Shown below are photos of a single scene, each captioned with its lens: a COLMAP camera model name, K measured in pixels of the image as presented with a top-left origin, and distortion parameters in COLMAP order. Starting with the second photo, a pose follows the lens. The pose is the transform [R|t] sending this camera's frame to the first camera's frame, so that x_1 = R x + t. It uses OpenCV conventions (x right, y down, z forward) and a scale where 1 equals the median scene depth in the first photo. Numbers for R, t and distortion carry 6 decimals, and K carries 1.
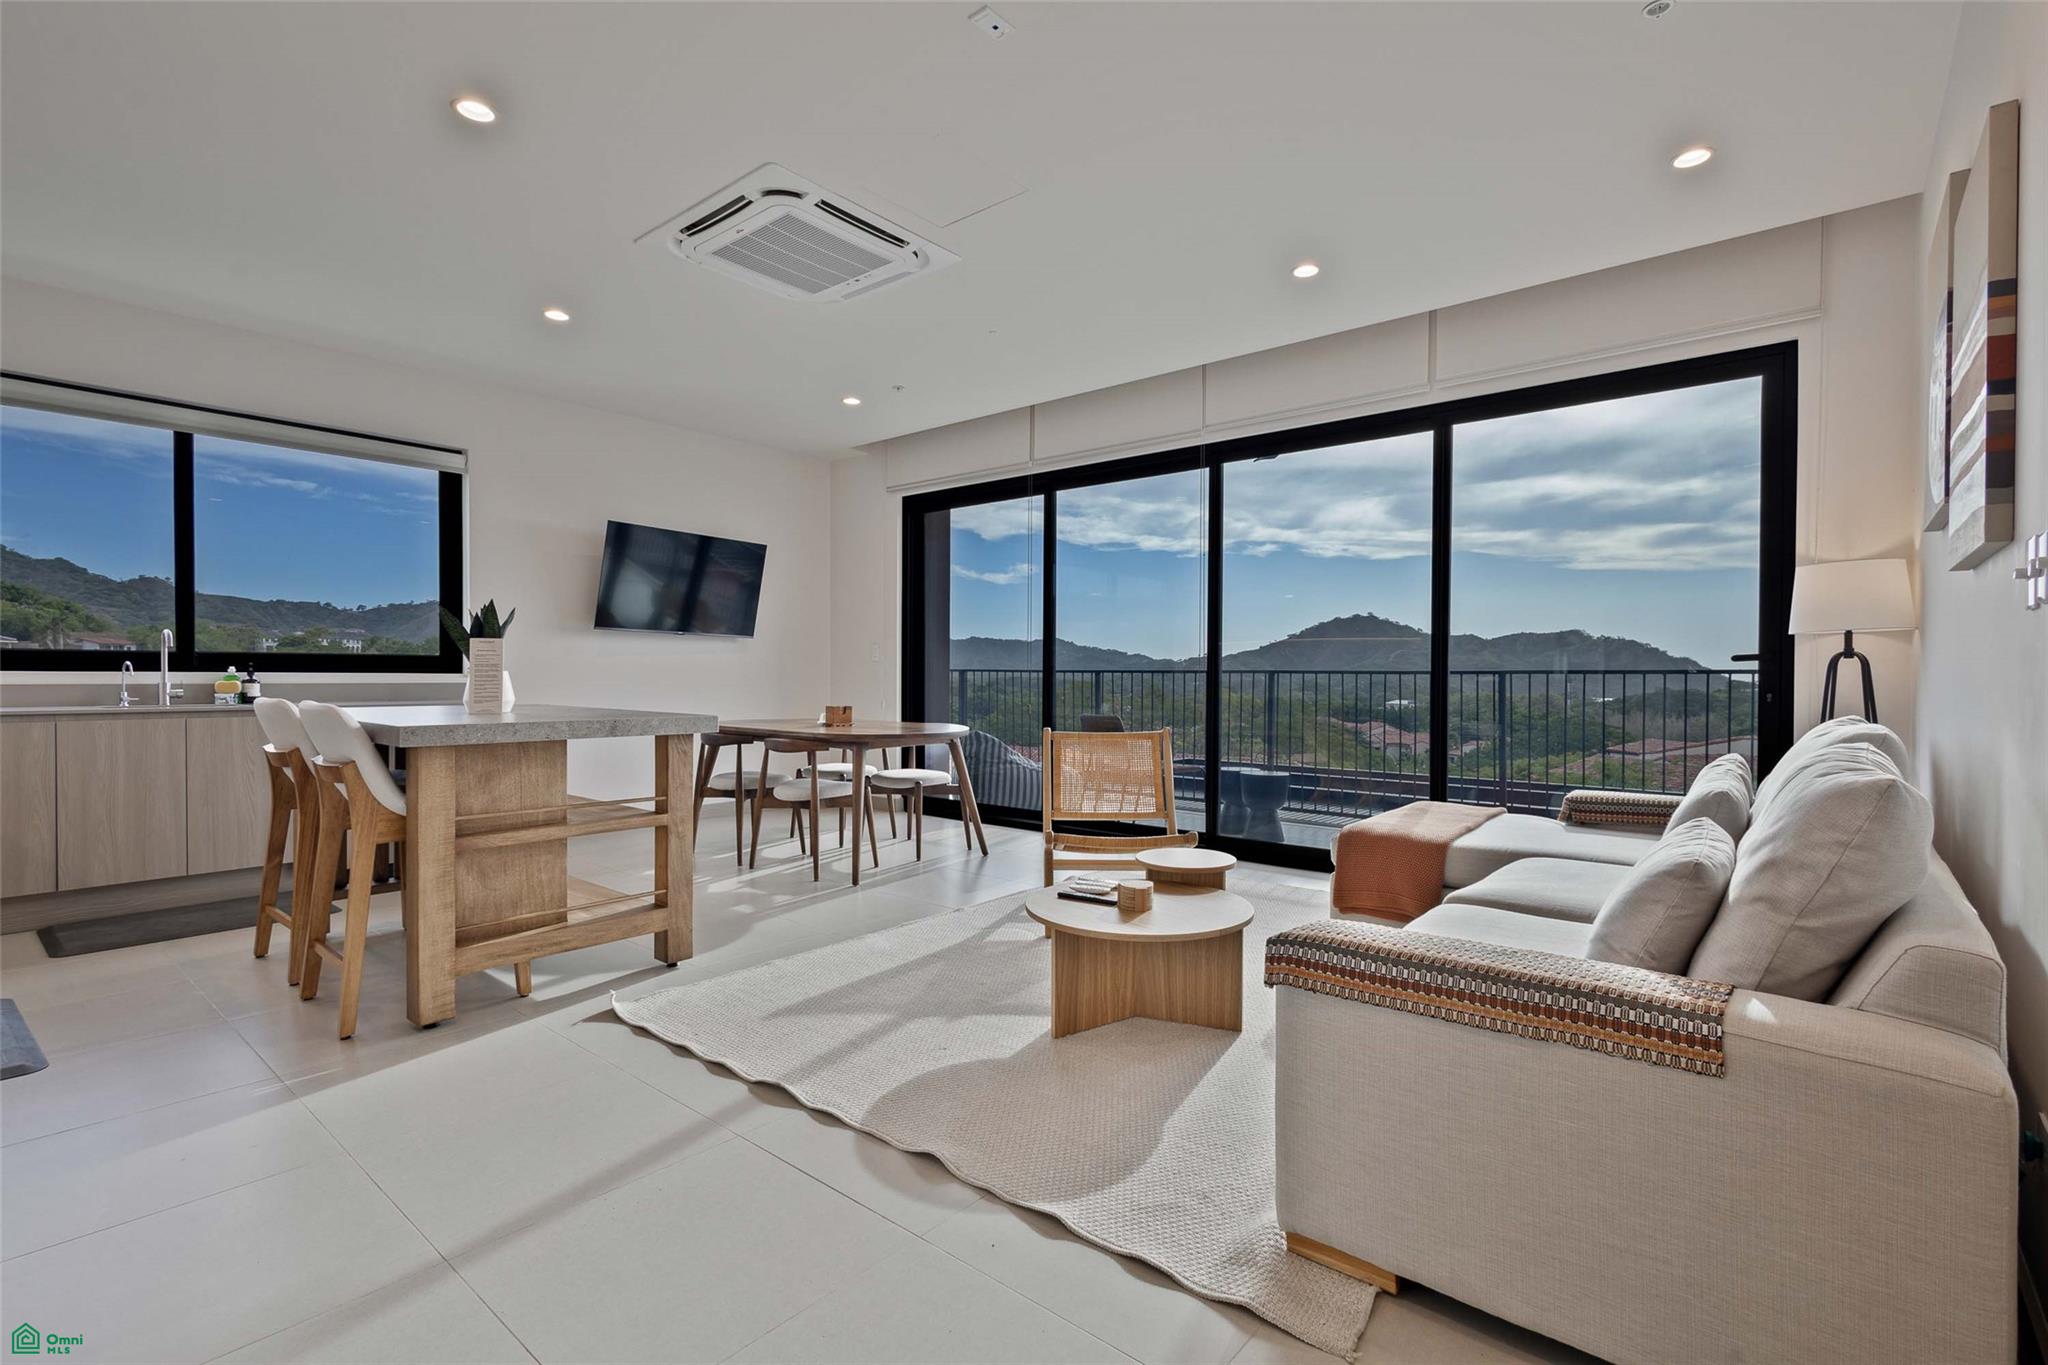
lens RADIAL K [[943.5, 0, 991.3], [0, 943.5, 683.6], [0, 0, 1]] dist [0.010971, 0.000551]
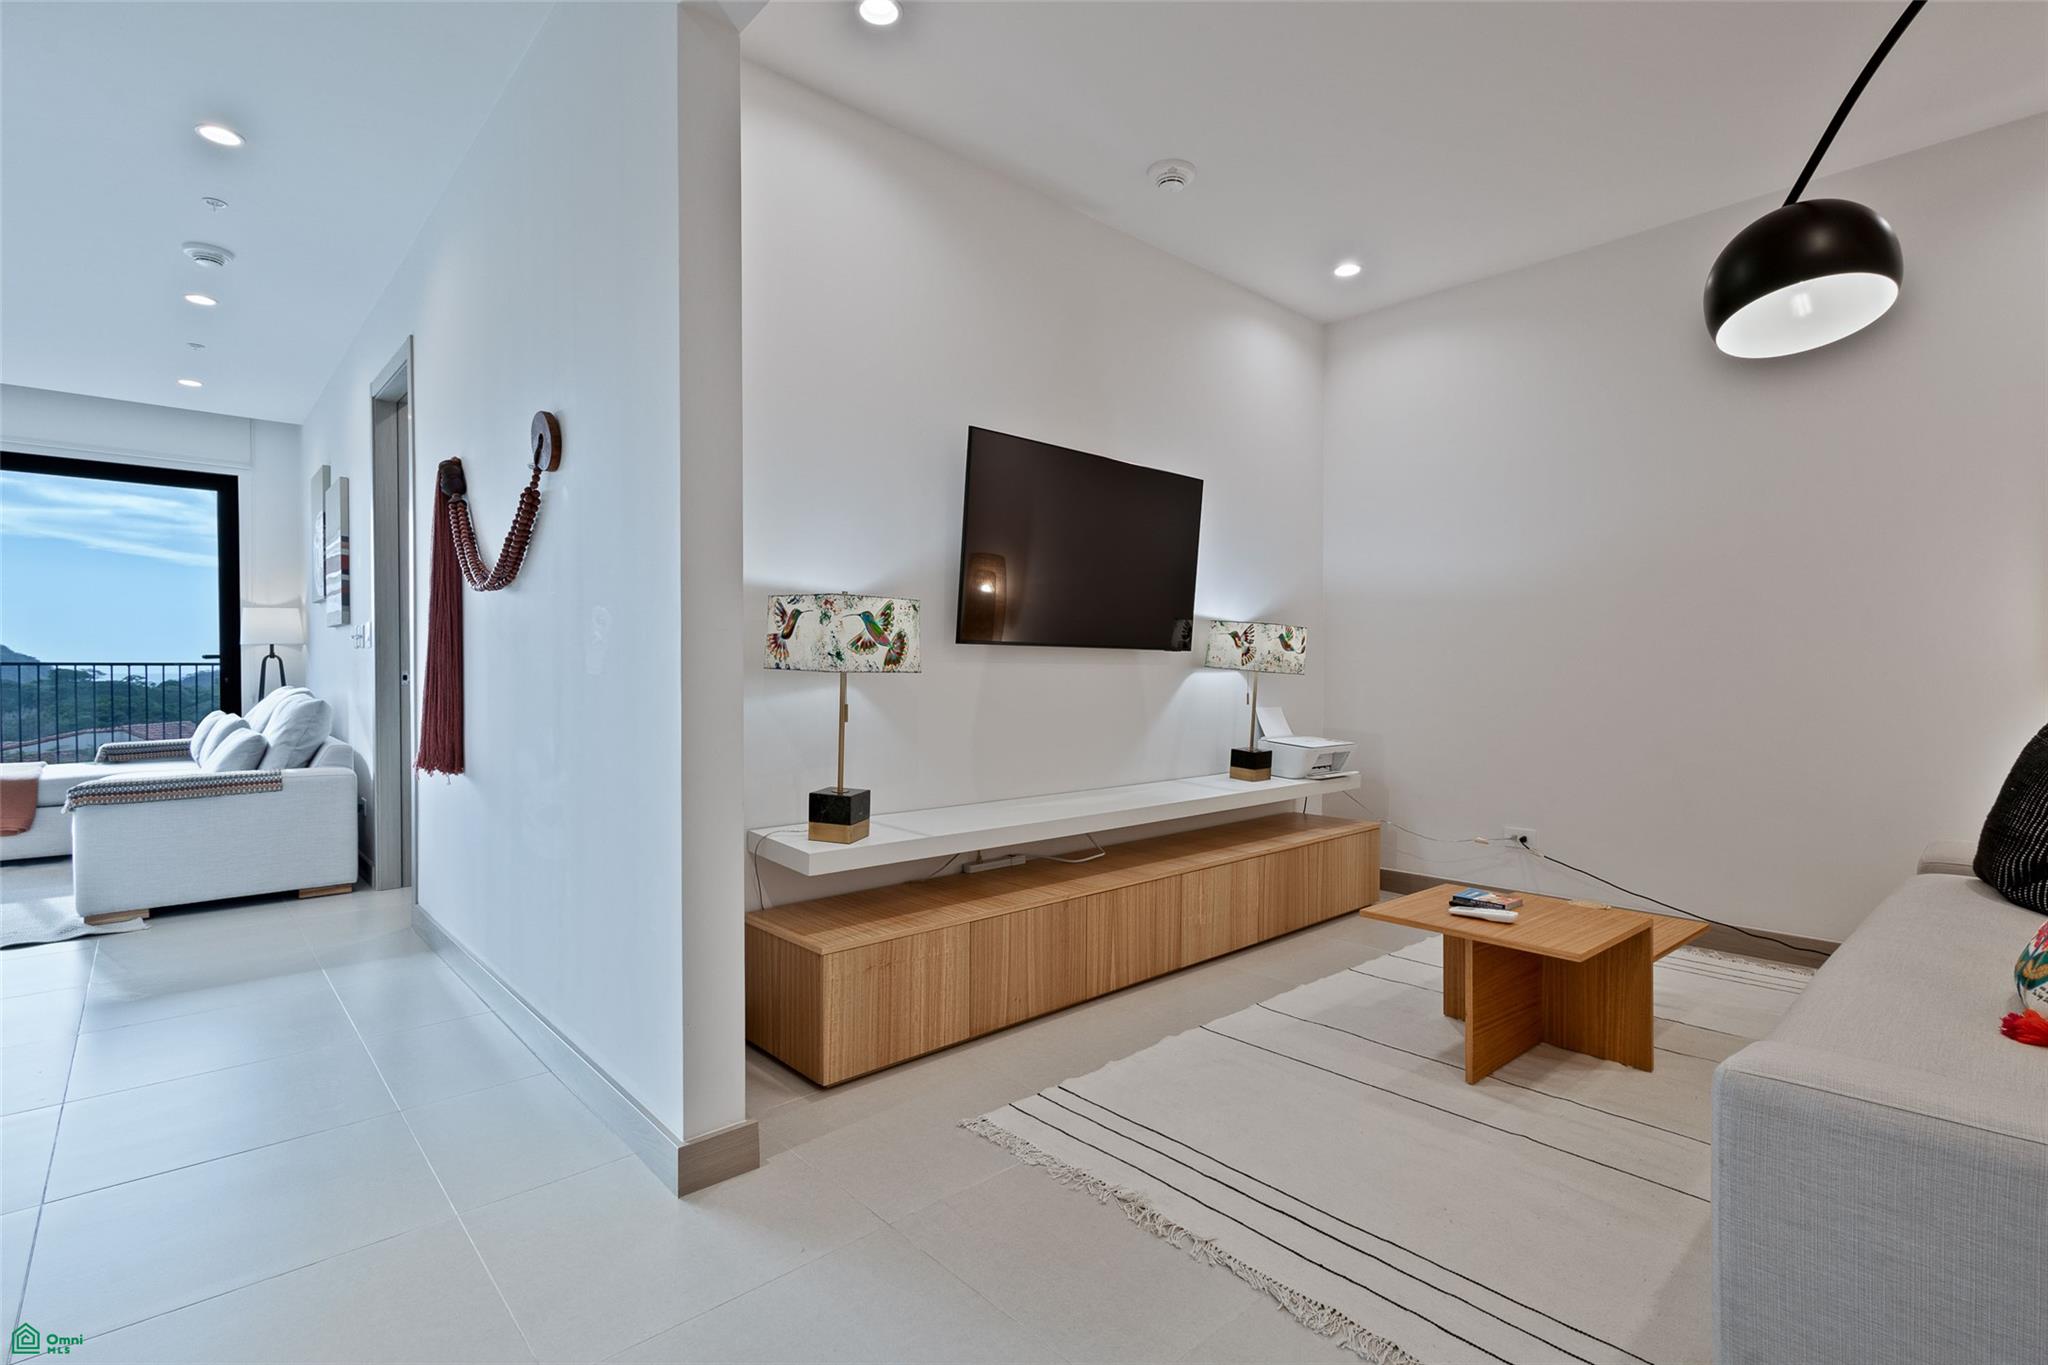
lens RADIAL K [[943.5, 0, 1012.3], [0, 943.5, 676.0], [0, 0, 1]] dist [0.010971, 0.000551]
pose [[0.123683, -0.010321, 0.992268, -0.812917], [0.008850, 0.999918, 0.009298, 0.004859], [-0.992282, 0.007631, 0.123764, -0.713732]]
